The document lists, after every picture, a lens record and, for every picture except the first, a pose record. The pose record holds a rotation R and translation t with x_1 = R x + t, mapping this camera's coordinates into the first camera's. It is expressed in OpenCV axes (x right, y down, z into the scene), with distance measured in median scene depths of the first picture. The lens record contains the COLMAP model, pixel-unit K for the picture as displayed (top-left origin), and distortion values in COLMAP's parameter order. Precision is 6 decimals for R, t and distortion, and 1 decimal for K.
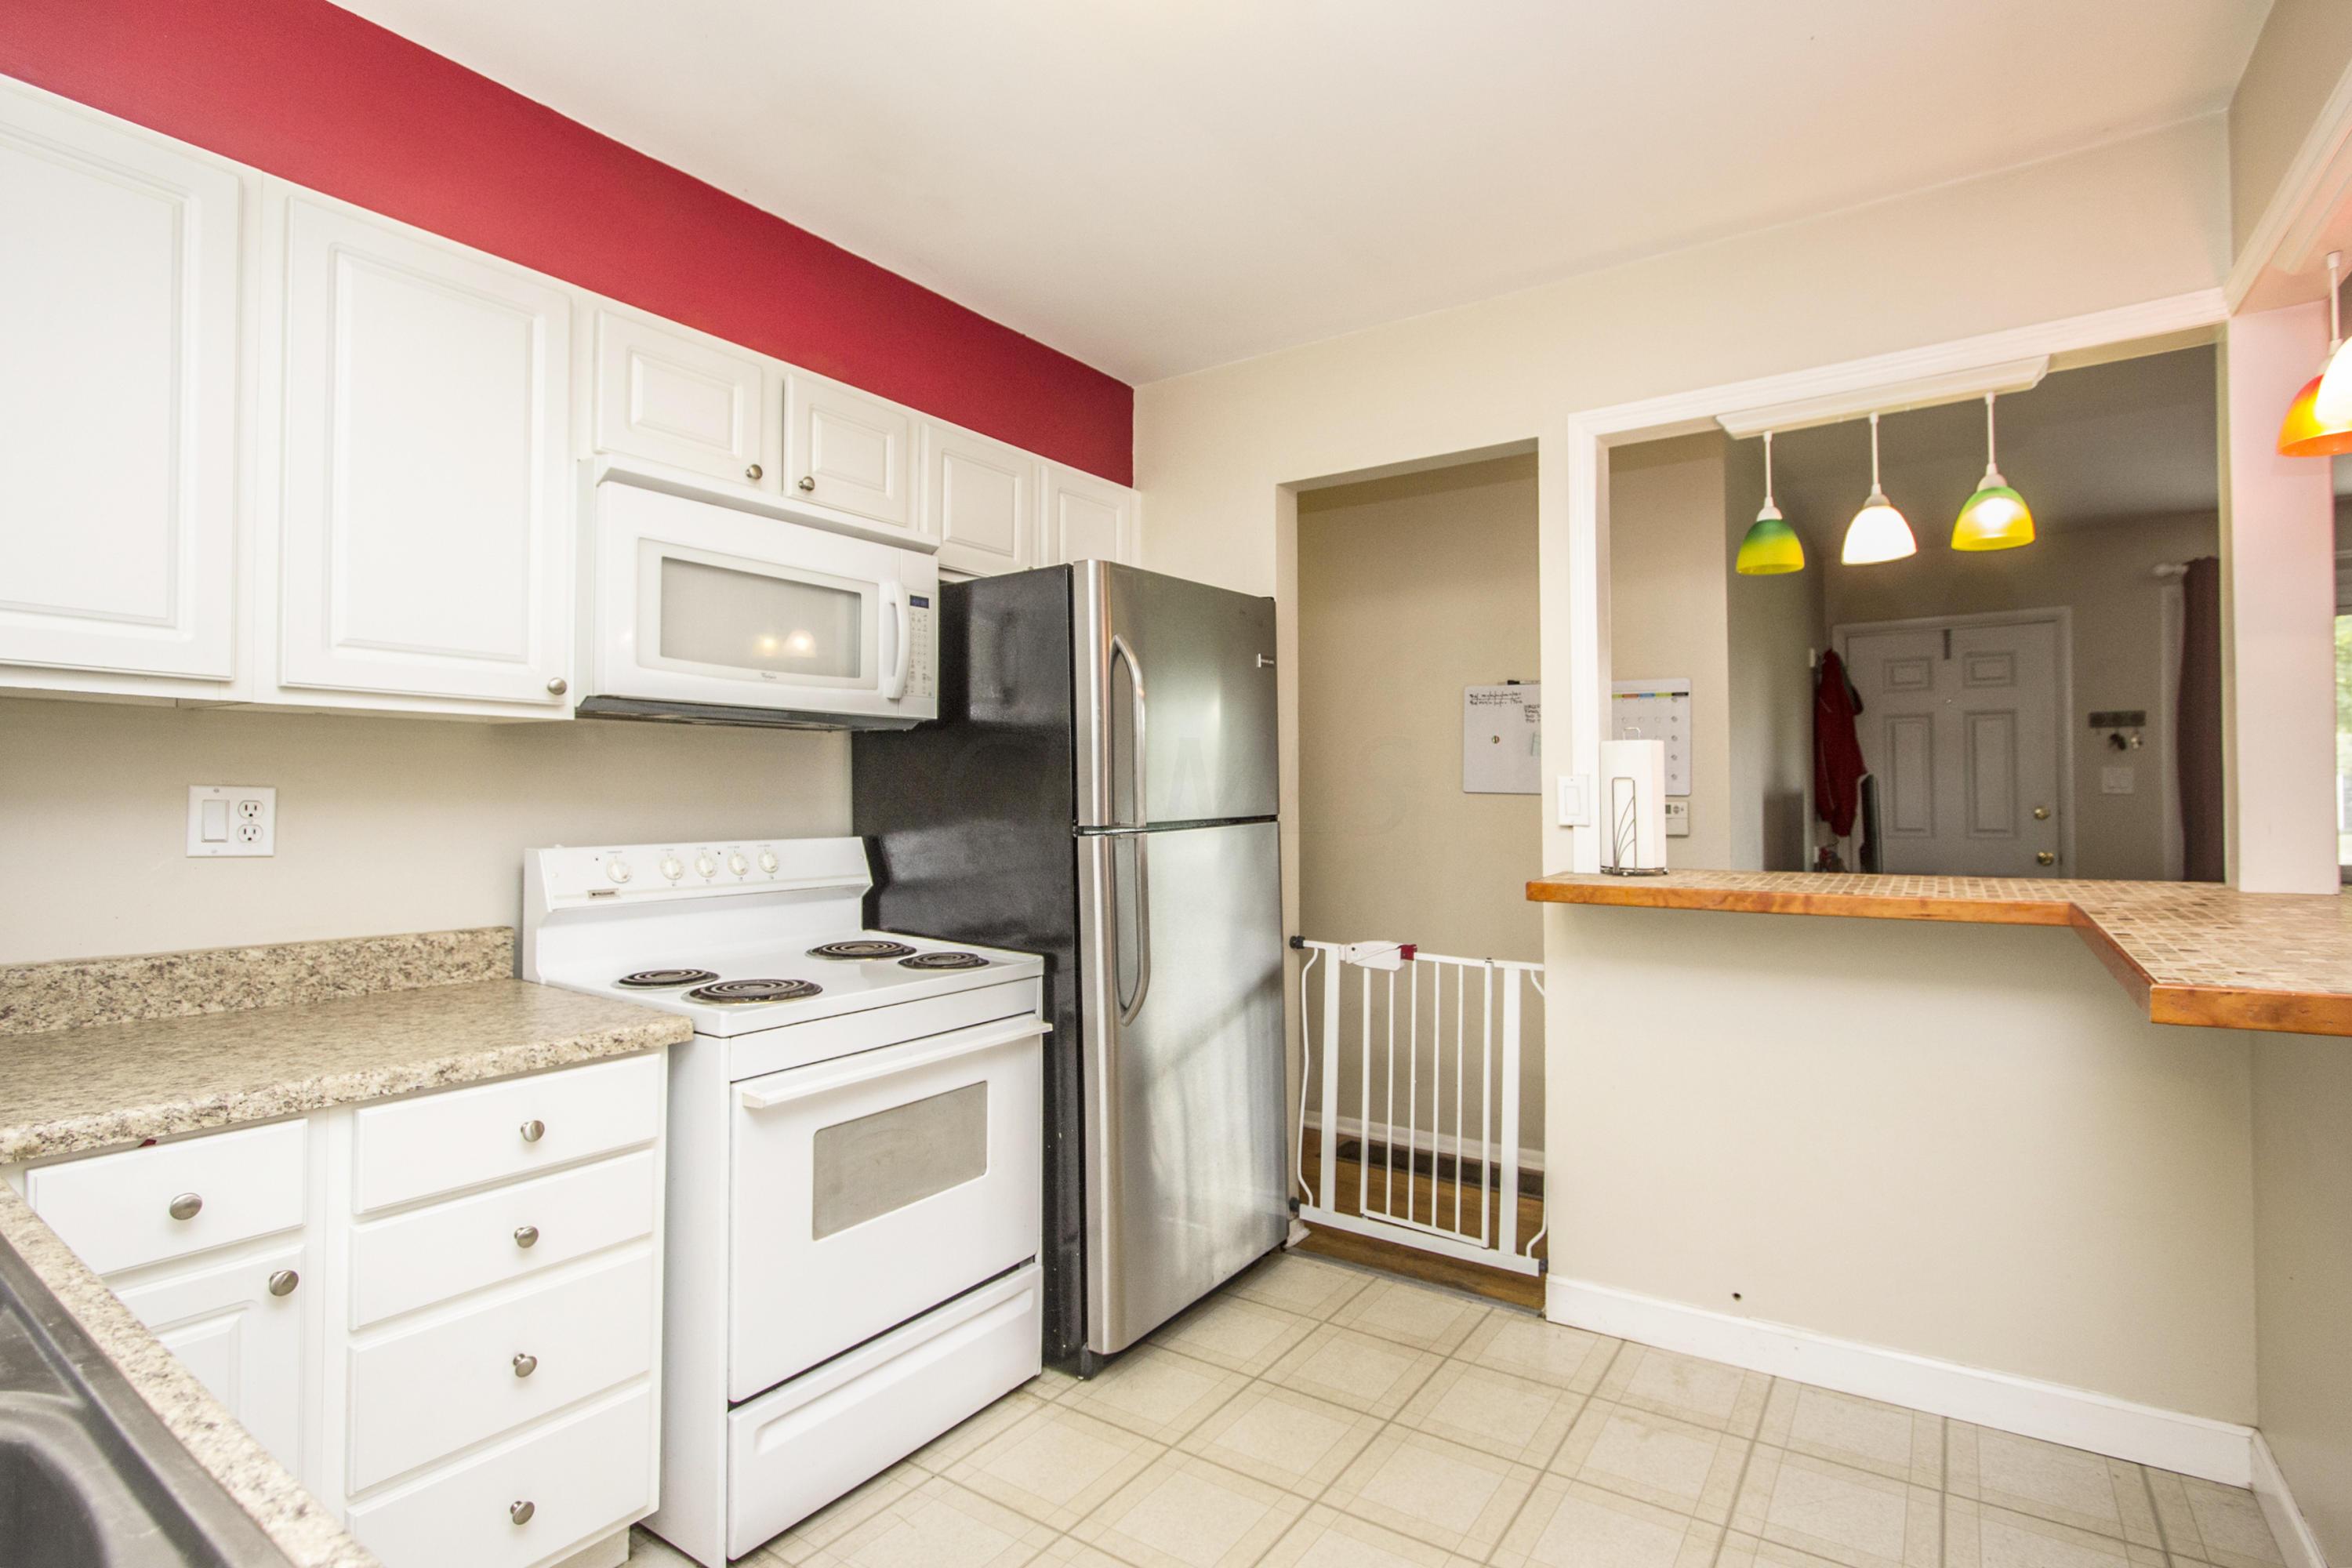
lens RADIAL K [[1124.8, 0, 1167.3], [0, 1124.8, 787.4], [0, 0, 1]] dist [-0.028673, 0.000904]
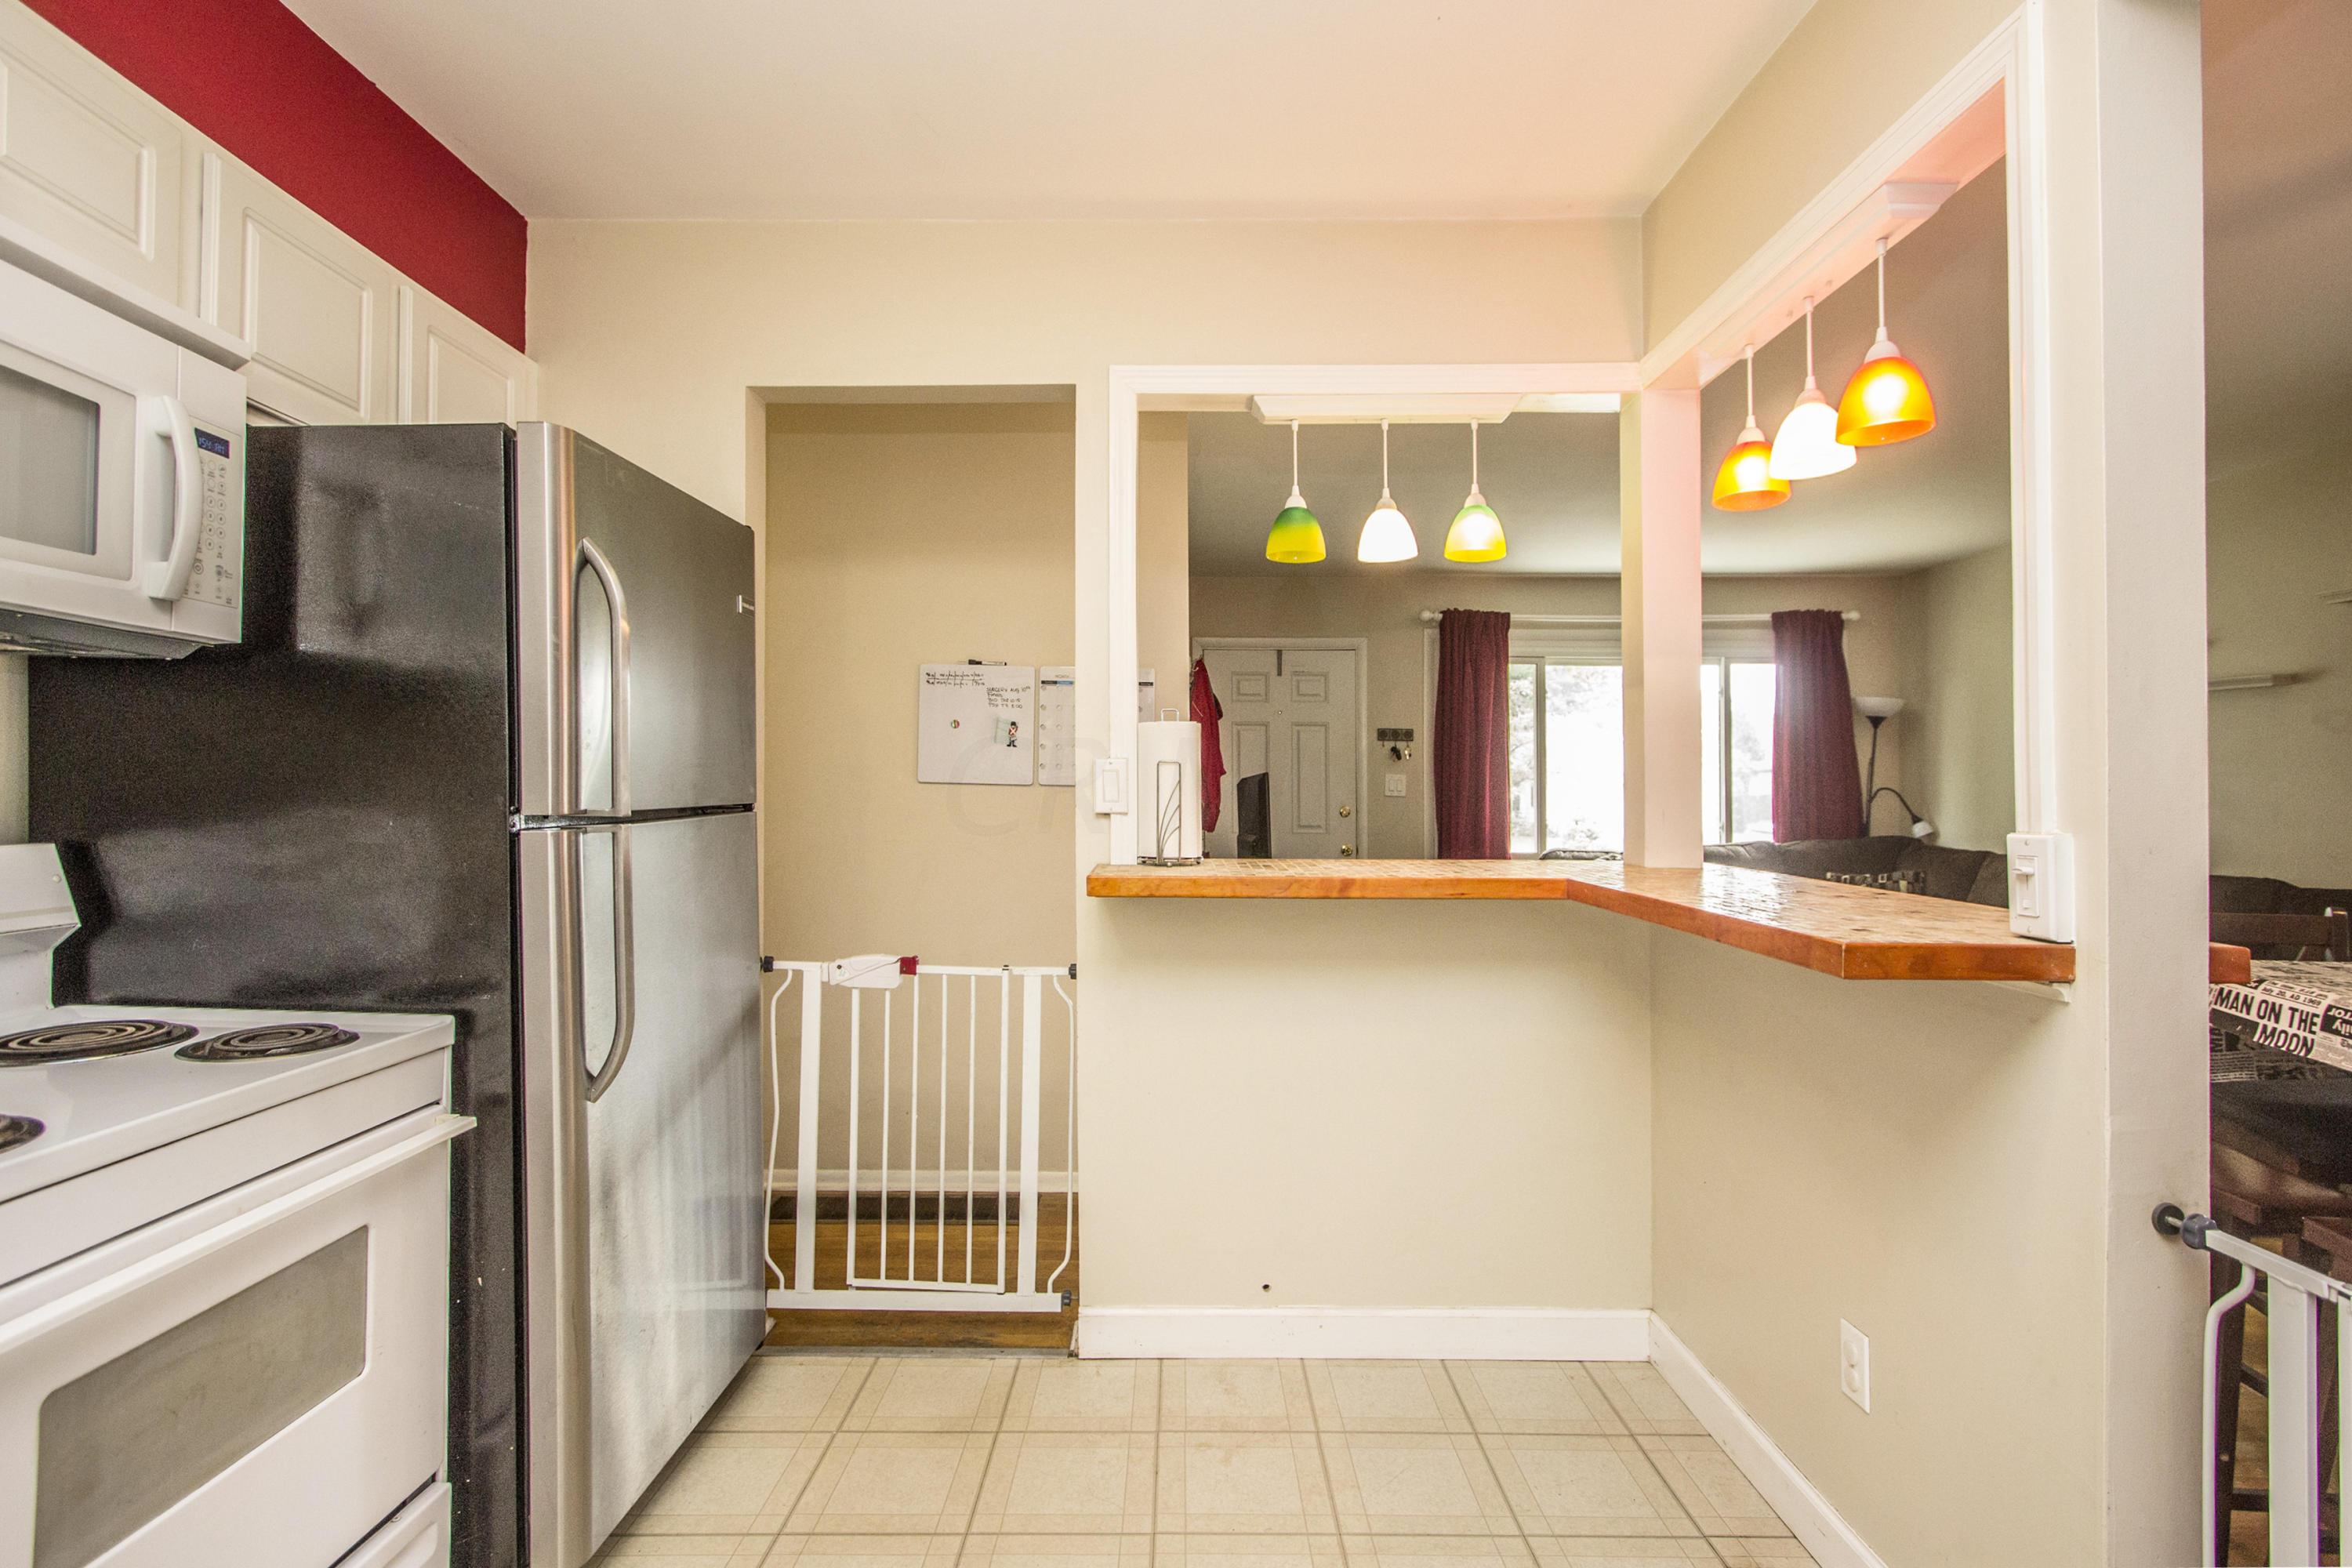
lens RADIAL K [[1147.1, 0, 1185.6], [0, 1147.1, 791.5], [0, 0, 1]] dist [-0.030509, 0.000962]
pose [[0.817459, 0.004069, 0.575973, -0.125522], [-0.005681, 0.999983, 0.000997, 0.014467], [-0.575959, -0.004087, 0.817468, 0.192132]]
